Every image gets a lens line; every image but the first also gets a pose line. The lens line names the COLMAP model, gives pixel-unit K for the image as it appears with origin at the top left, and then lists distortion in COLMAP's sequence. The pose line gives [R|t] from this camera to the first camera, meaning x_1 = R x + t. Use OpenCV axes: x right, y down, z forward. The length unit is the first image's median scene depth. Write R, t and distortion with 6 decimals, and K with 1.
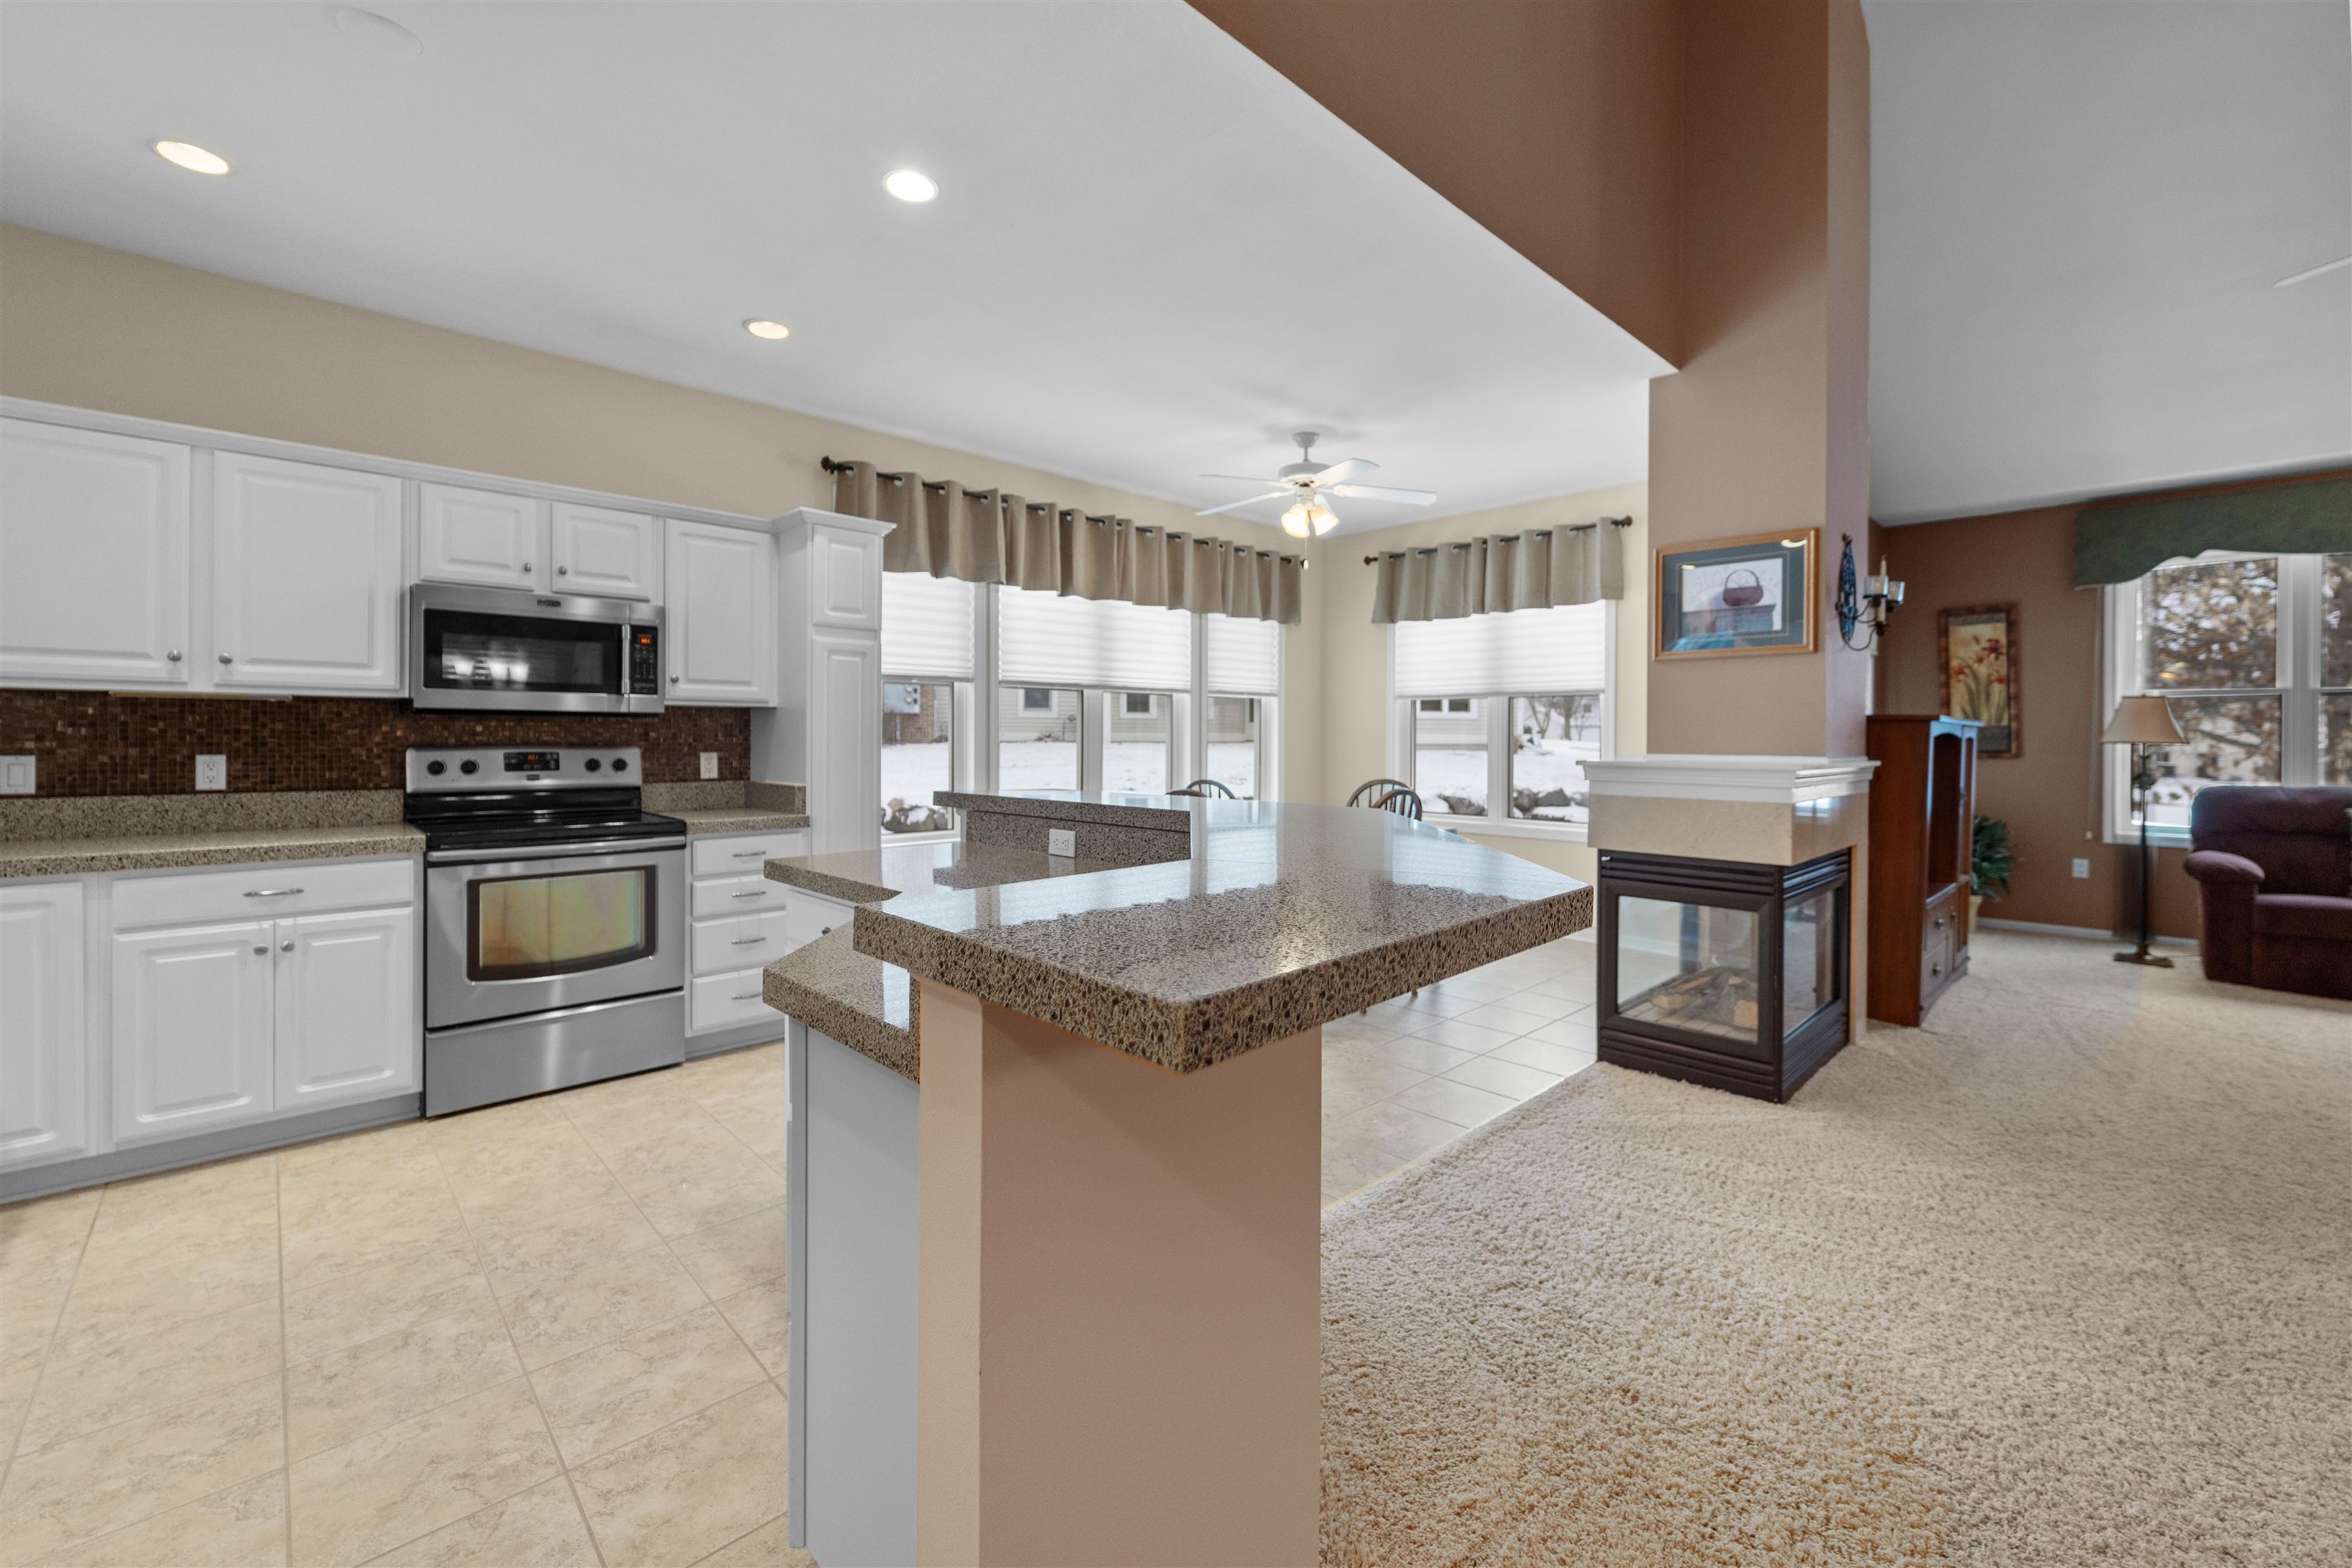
lens RADIAL K [[951.1, 0, 1180.3], [0, 951.1, 739.7], [0, 0, 1]] dist [0.000315, -0.000213]
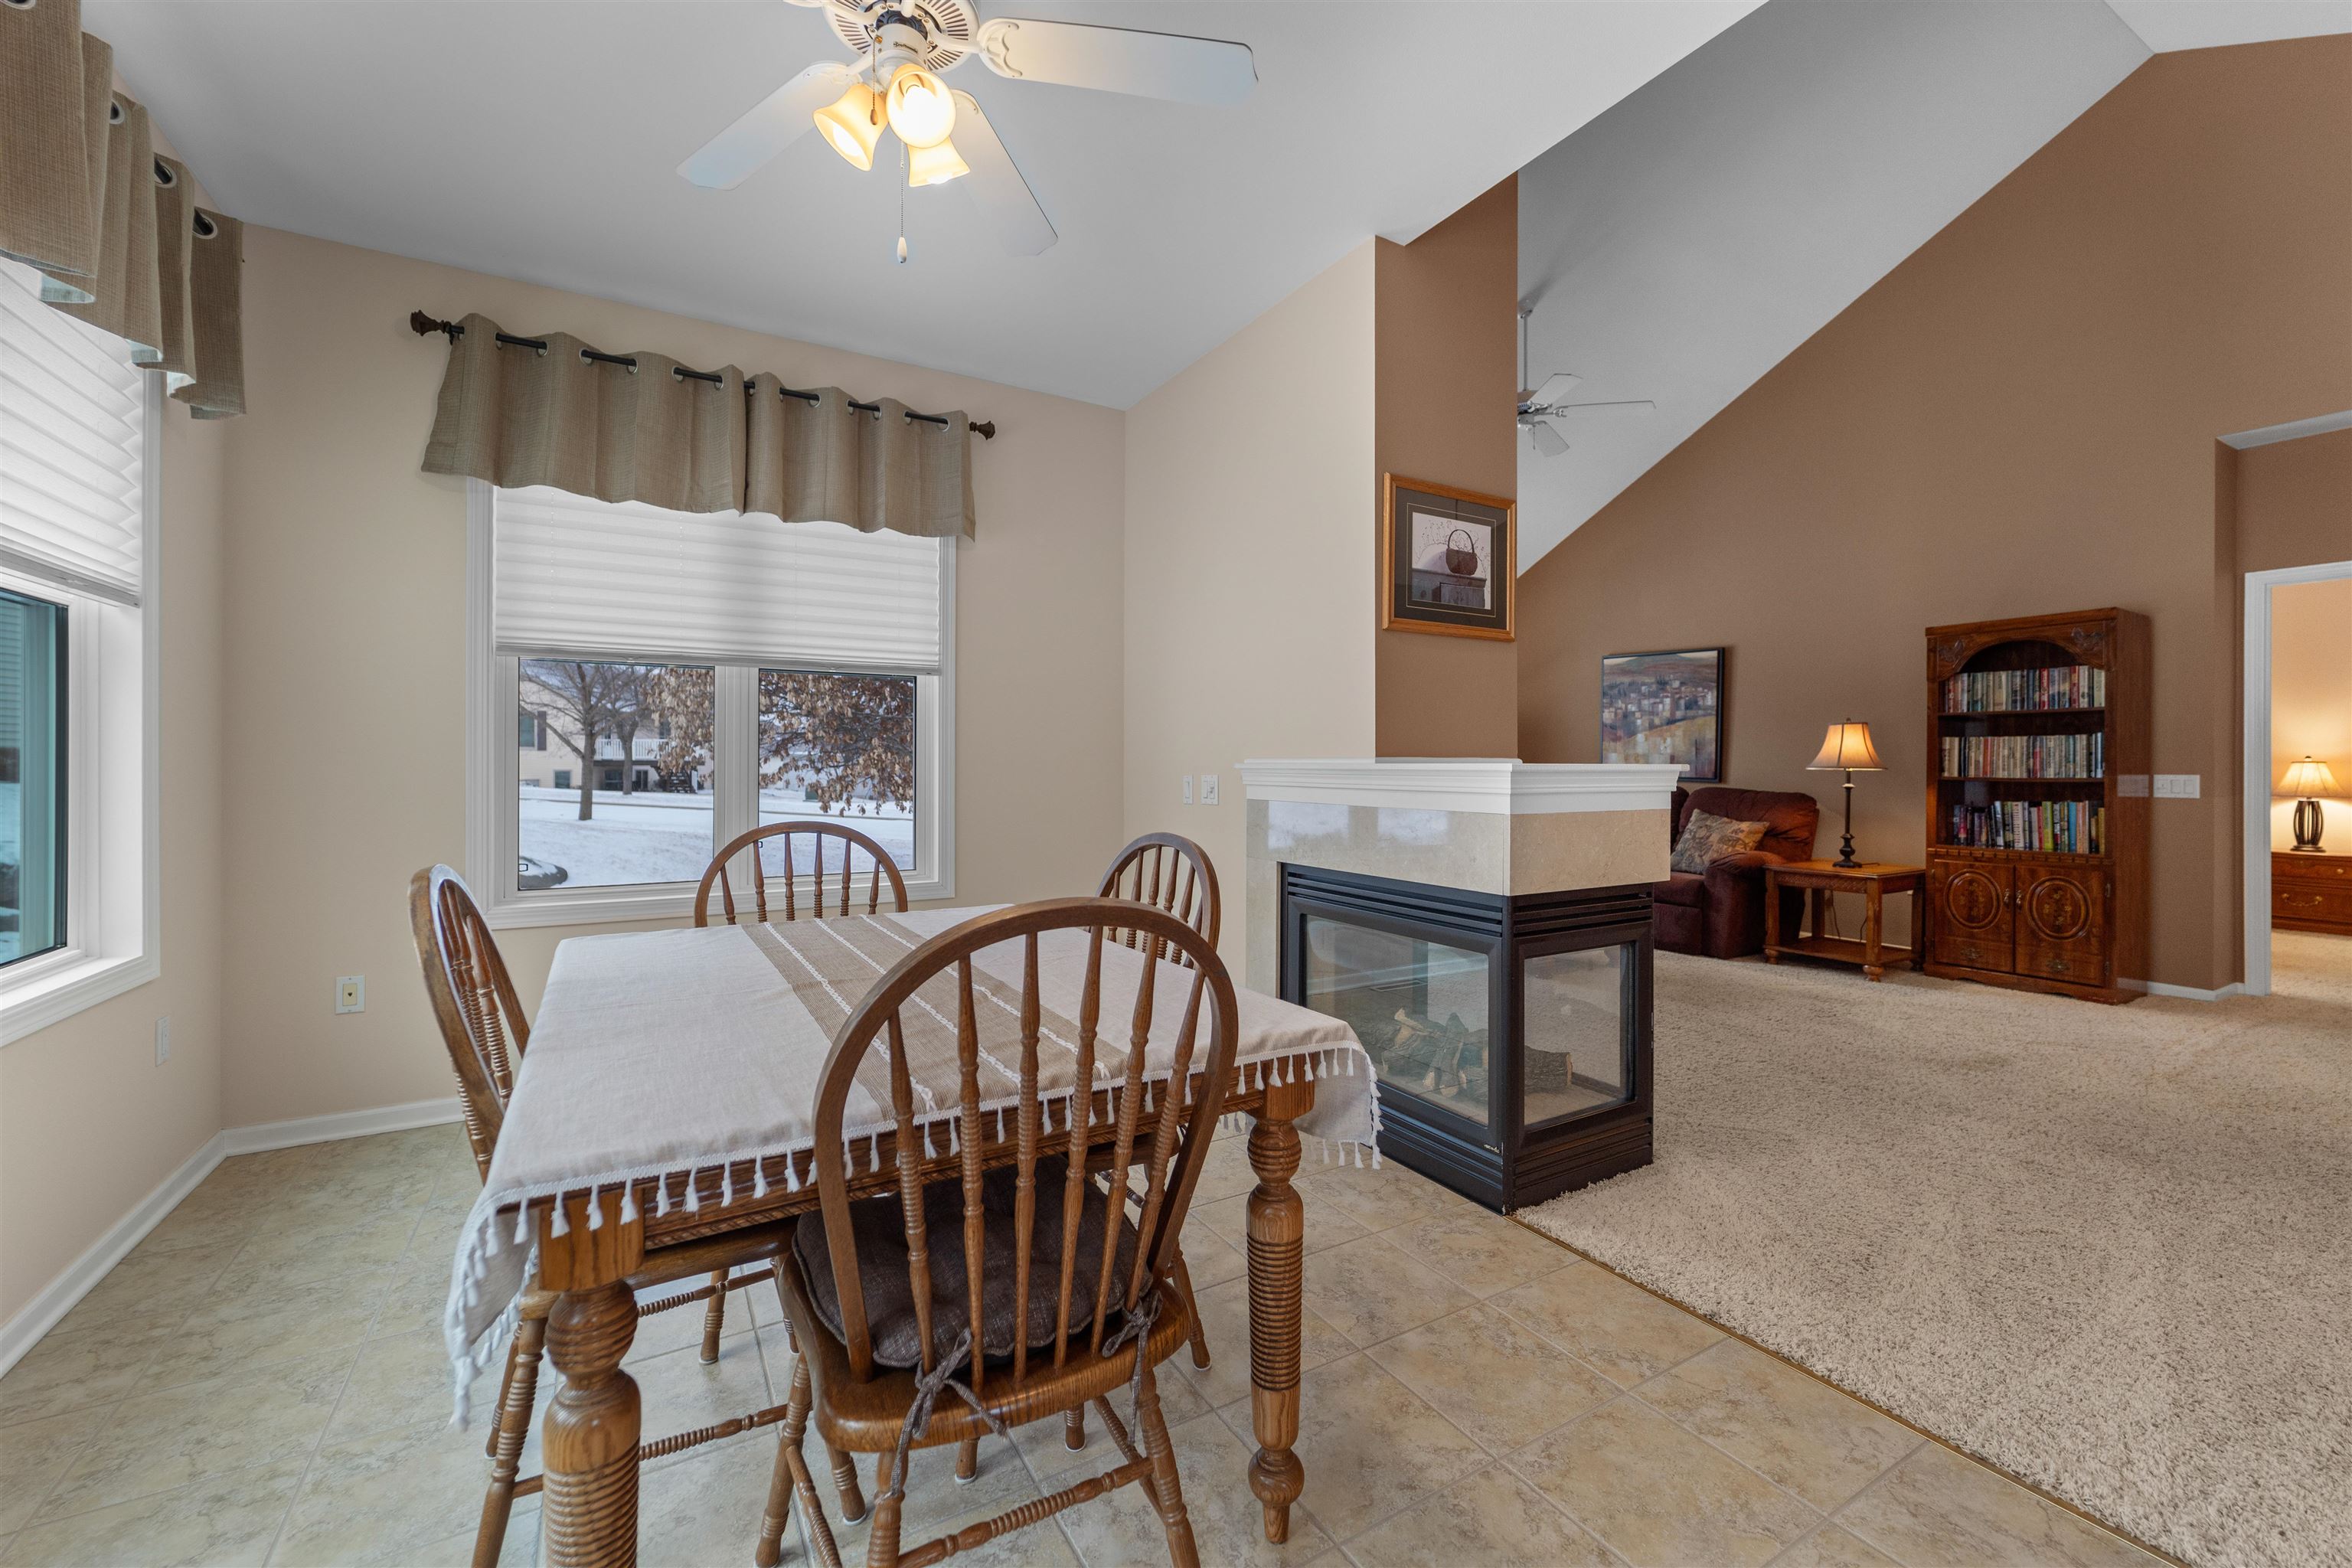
lens RADIAL K [[945.0, 0, 1177.5], [0, 945.0, 767.6], [0, 0, 1]] dist [-0.000940, -0.000650]
pose [[0.239104, -0.008819, 0.970954, -0.168984], [0.003488, 0.999960, 0.008223, 0.011930], [-0.970988, 0.001420, 0.239125, 0.696261]]
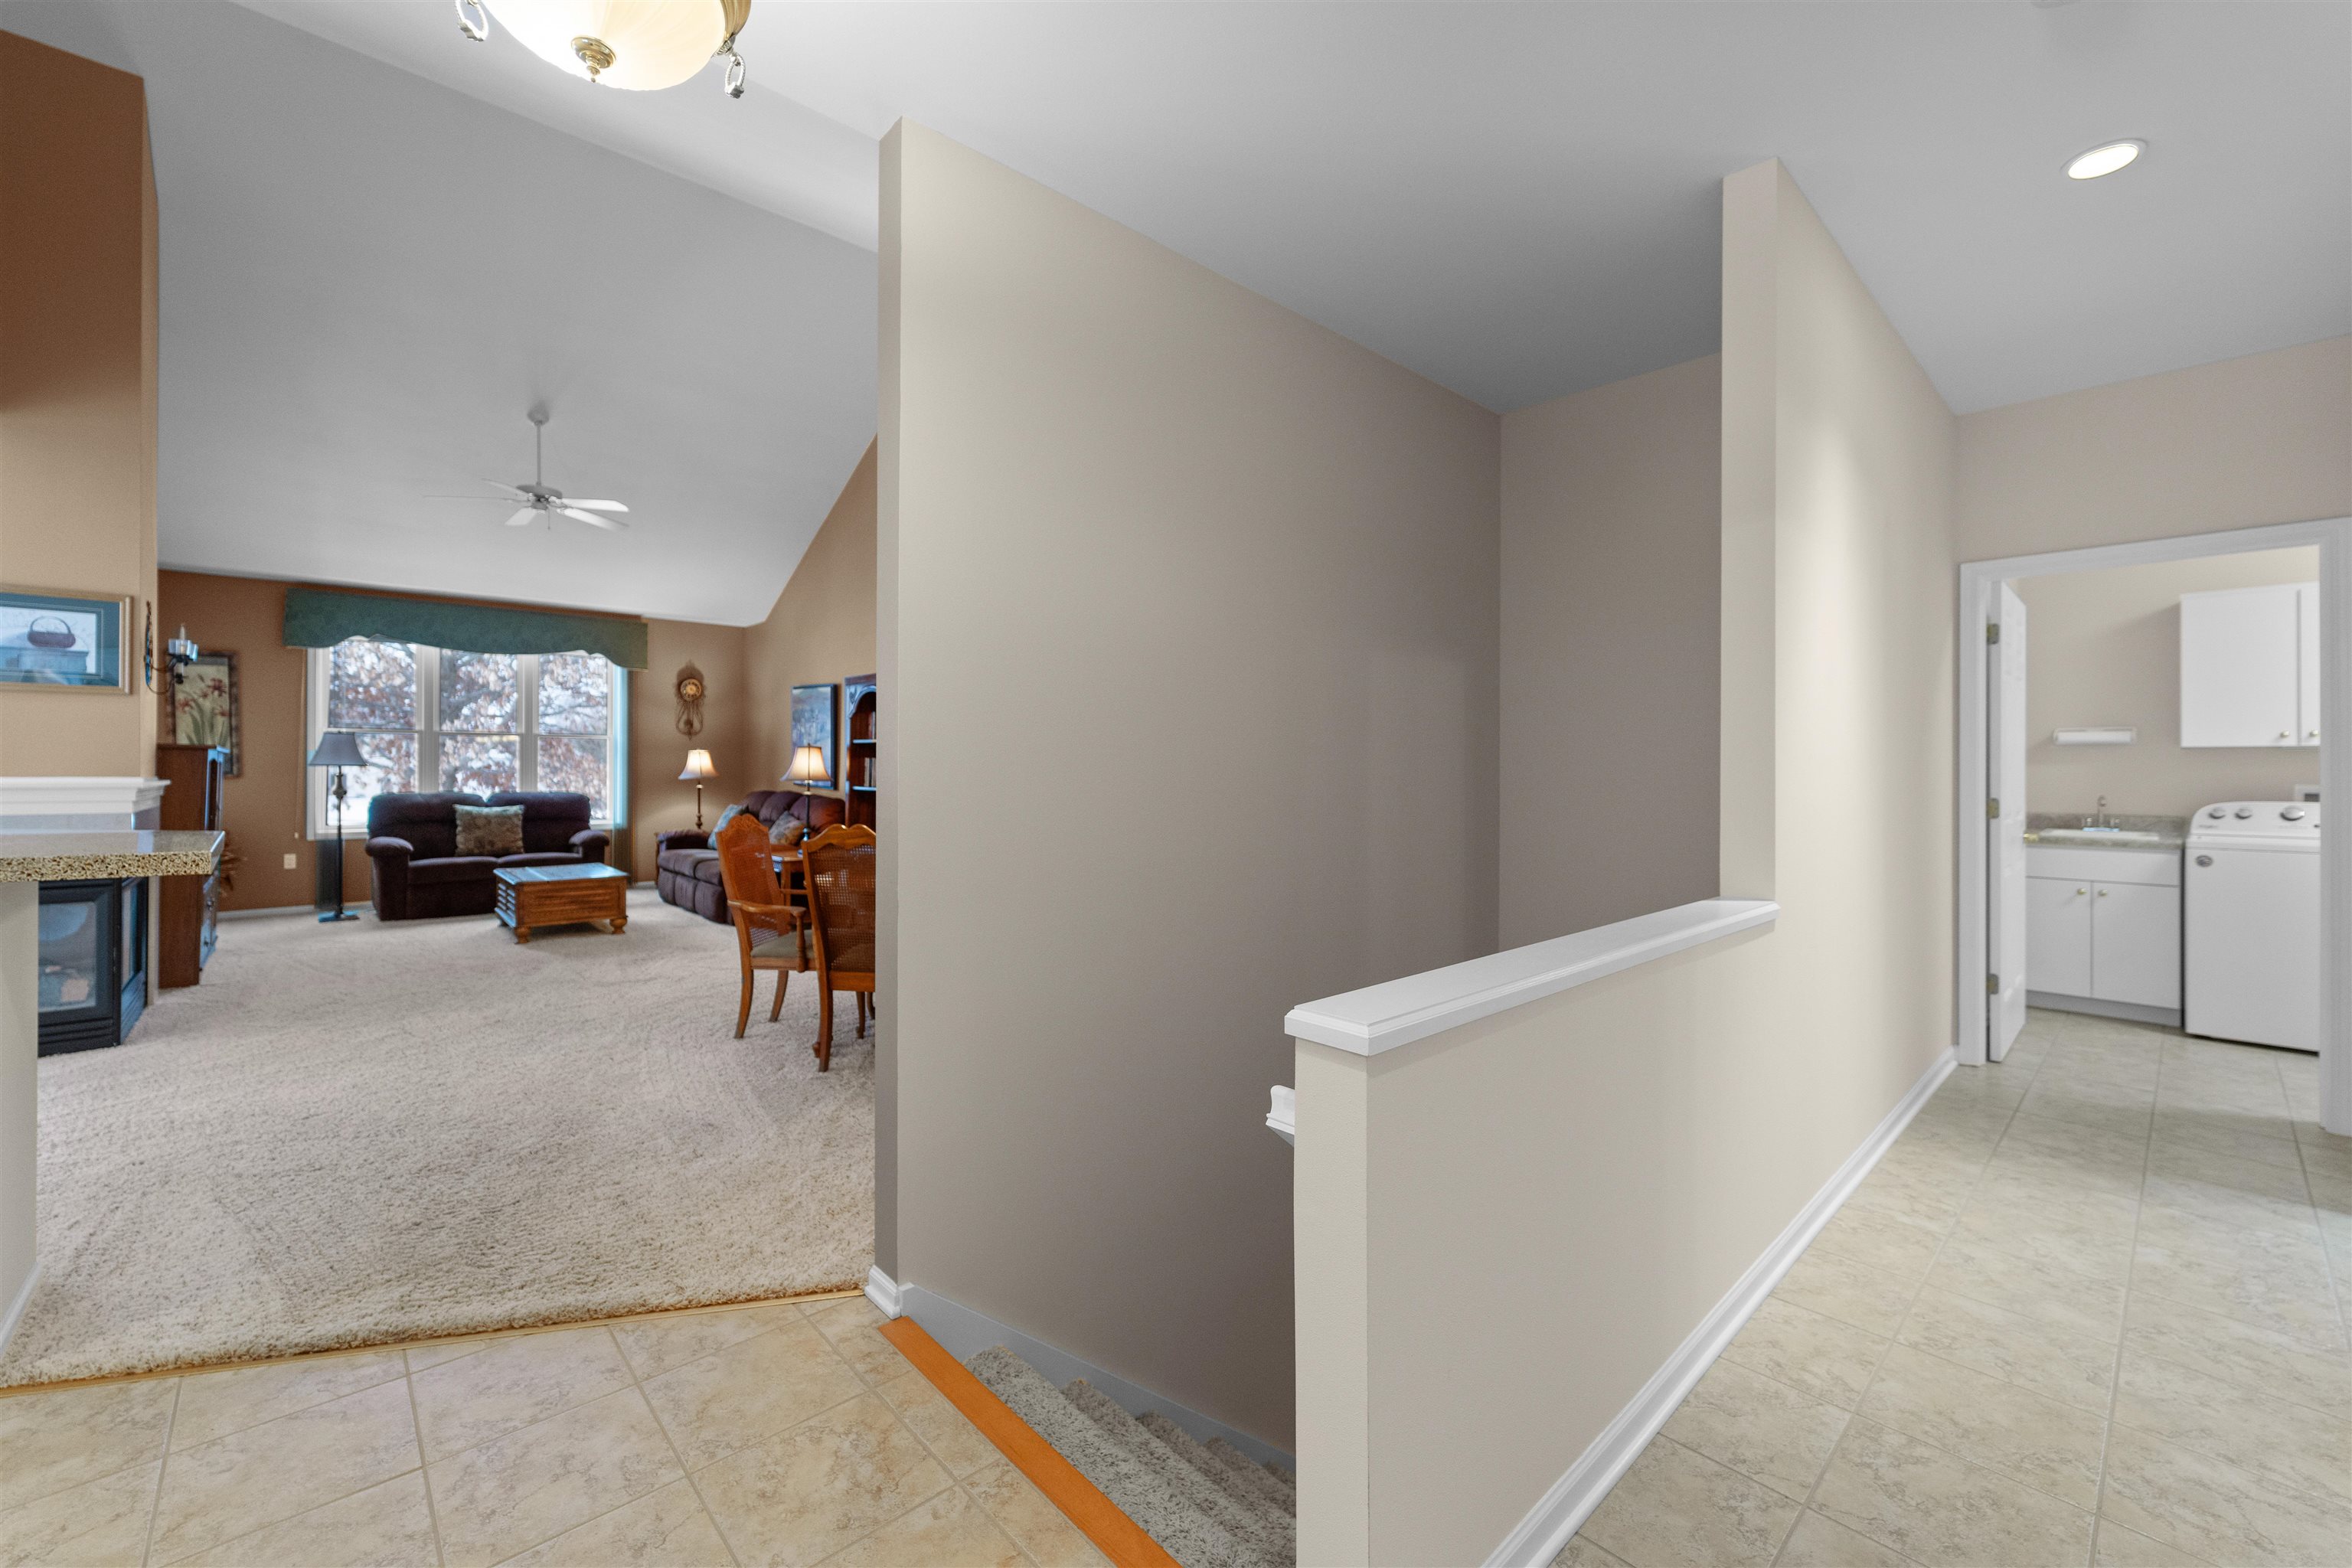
lens RADIAL K [[950.7, 0, 1187.2], [0, 950.7, 762.2], [0, 0, 1]] dist [0.000198, -0.000786]
pose [[0.013546, 0.000722, 0.999908, -0.364872], [-0.000465, 1.000000, -0.000716, -0.001059], [-0.999908, -0.000456, 0.013547, -0.266339]]
